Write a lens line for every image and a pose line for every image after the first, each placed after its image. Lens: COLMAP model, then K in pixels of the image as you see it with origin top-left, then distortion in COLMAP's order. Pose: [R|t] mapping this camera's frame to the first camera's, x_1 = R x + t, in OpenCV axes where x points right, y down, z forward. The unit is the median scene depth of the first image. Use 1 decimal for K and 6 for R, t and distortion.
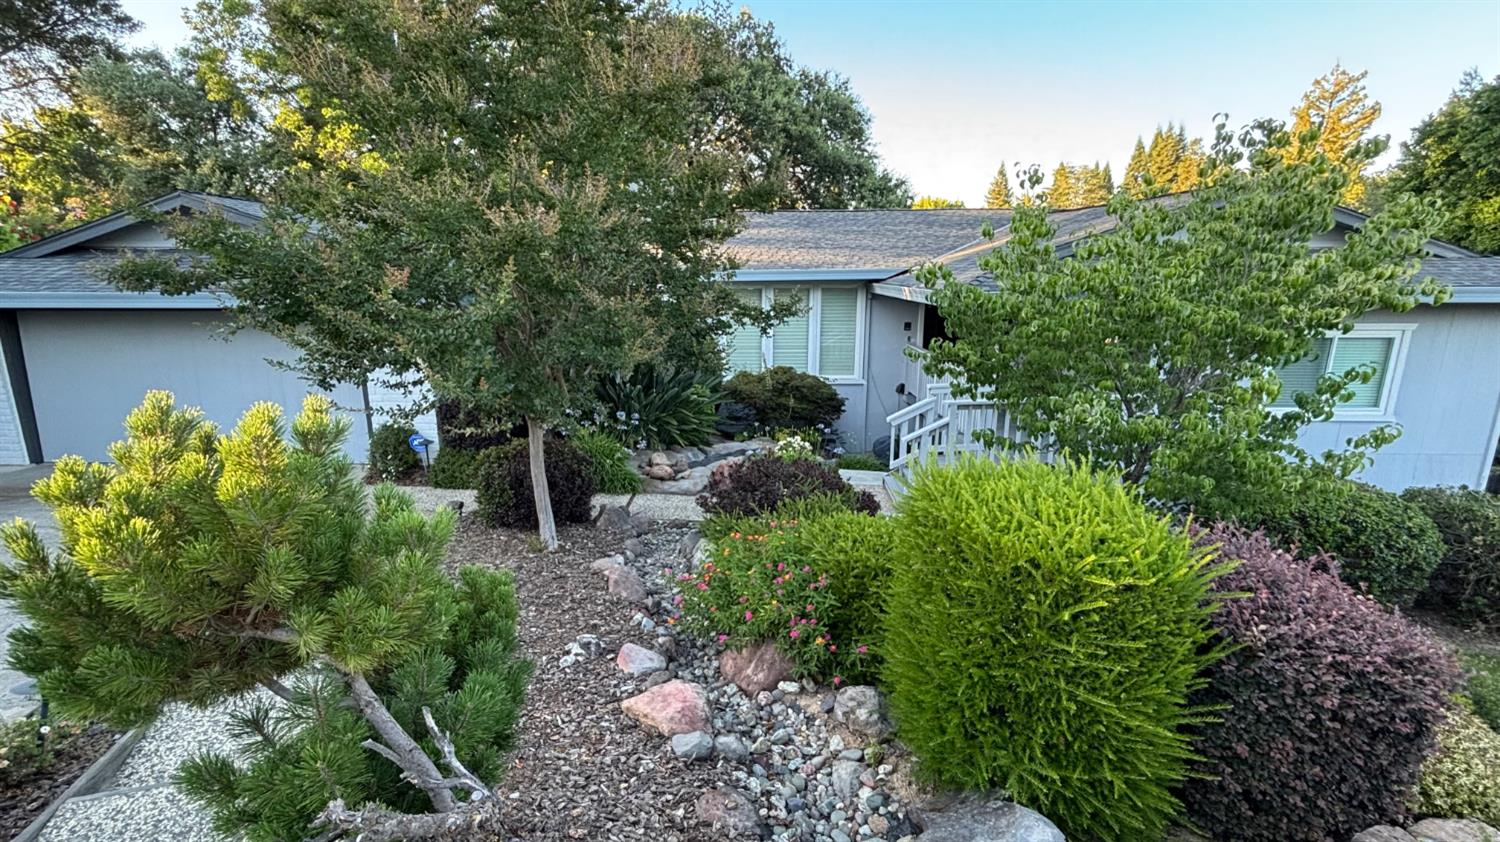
lens RADIAL K [[637.6, 0, 743.7], [0, 637.6, 419.5], [0, 0, 1]] dist [-0.001218, 0.000029]
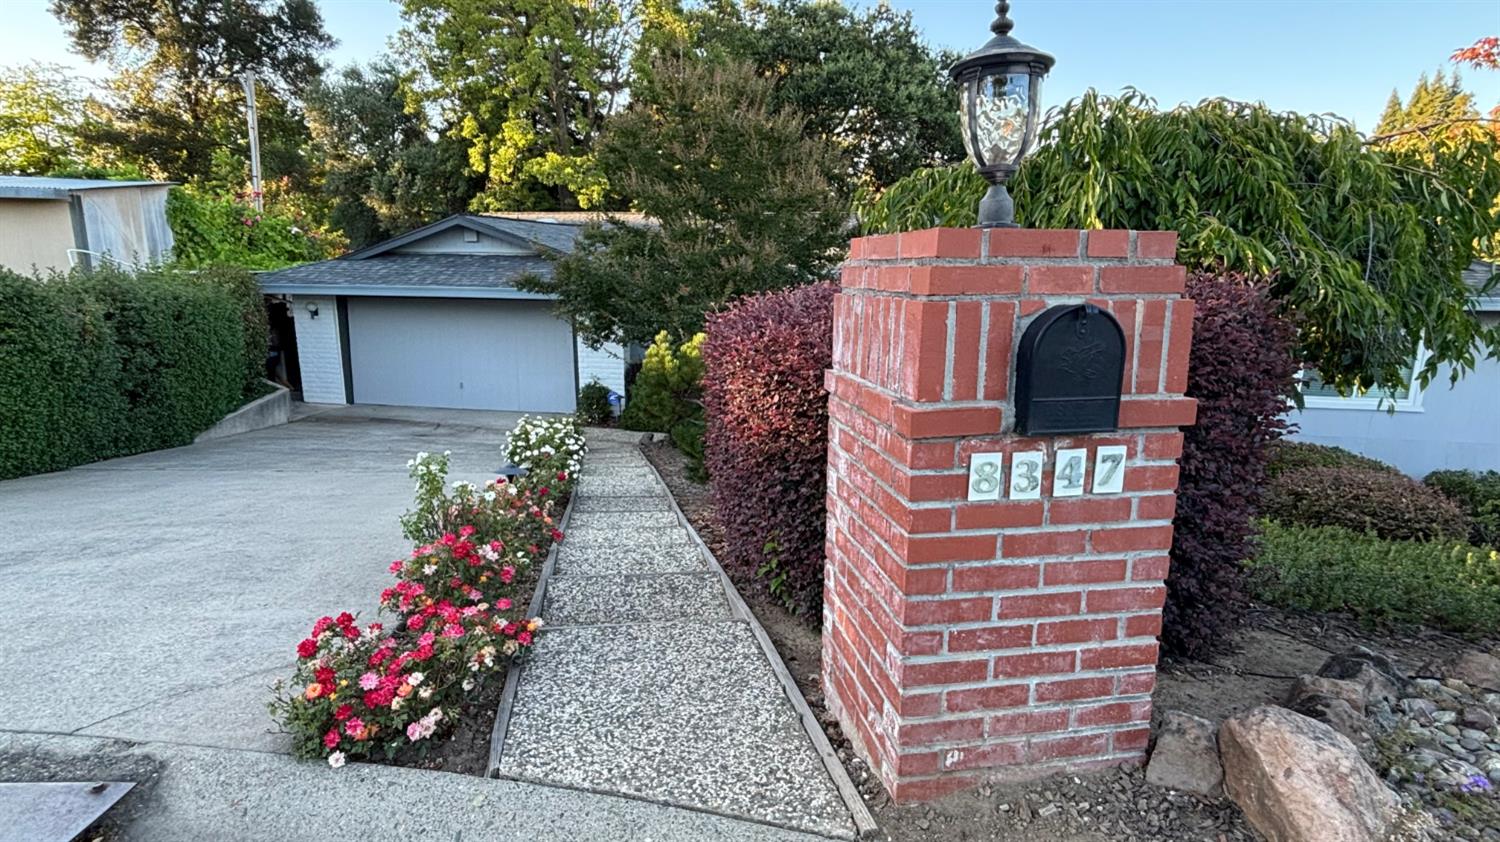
lens RADIAL K [[764.2, 0, 755.9], [0, 764.2, 419.2], [0, 0, 1]] dist [-0.006894, -0.000904]
pose [[0.987302, 0.040546, -0.153590, 0.018824], [-0.042790, 0.999020, -0.011330, 0.034280], [0.152980, 0.017759, 0.988070, -0.224193]]
